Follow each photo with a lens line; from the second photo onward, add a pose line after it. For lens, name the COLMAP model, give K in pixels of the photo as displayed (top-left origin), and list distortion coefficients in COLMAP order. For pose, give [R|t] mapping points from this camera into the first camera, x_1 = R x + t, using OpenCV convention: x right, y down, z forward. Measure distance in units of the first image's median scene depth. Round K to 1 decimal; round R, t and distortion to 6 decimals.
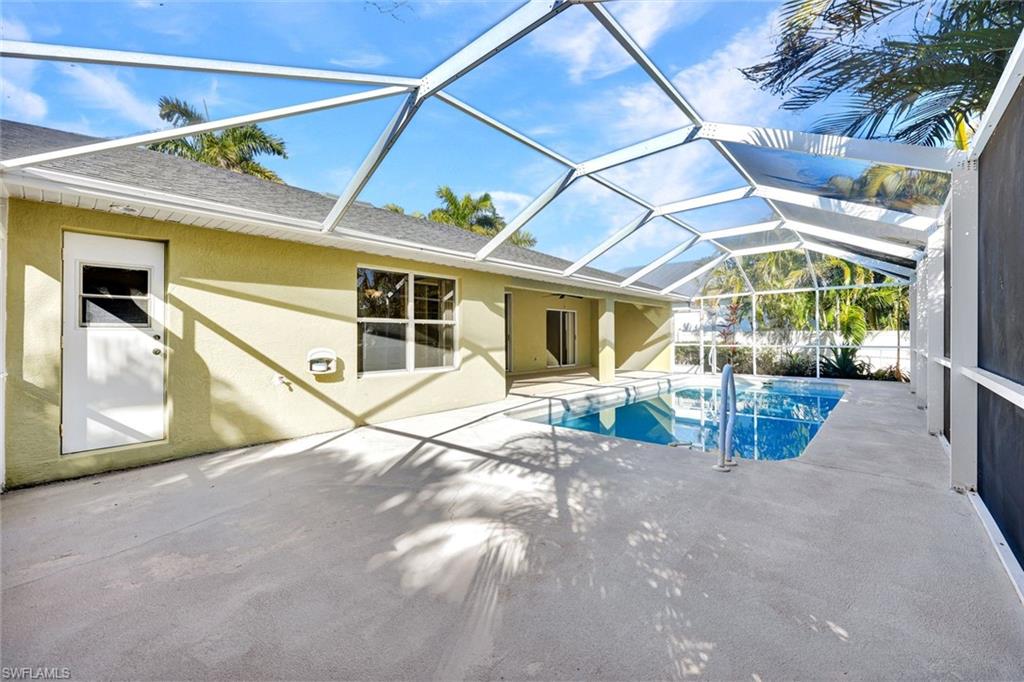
lens RADIAL K [[414.7, 0, 512.0], [0, 414.7, 341.0], [0, 0, 1]] dist [0.004015, -0.000056]
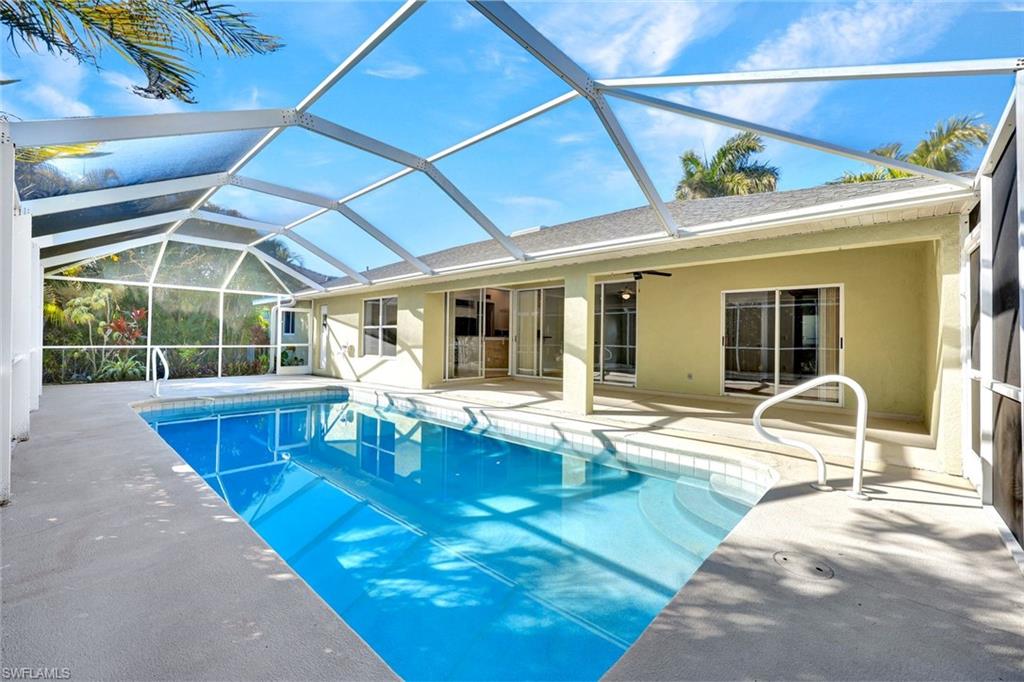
lens RADIAL K [[414.7, 0, 512.0], [0, 414.7, 341.0], [0, 0, 1]] dist [0.004015, -0.000056]
pose [[-0.020759, 0.004188, -0.999776, 1.224173], [-0.024182, 0.999697, 0.004690, -0.010492], [0.999492, 0.024274, -0.020651, 1.347367]]
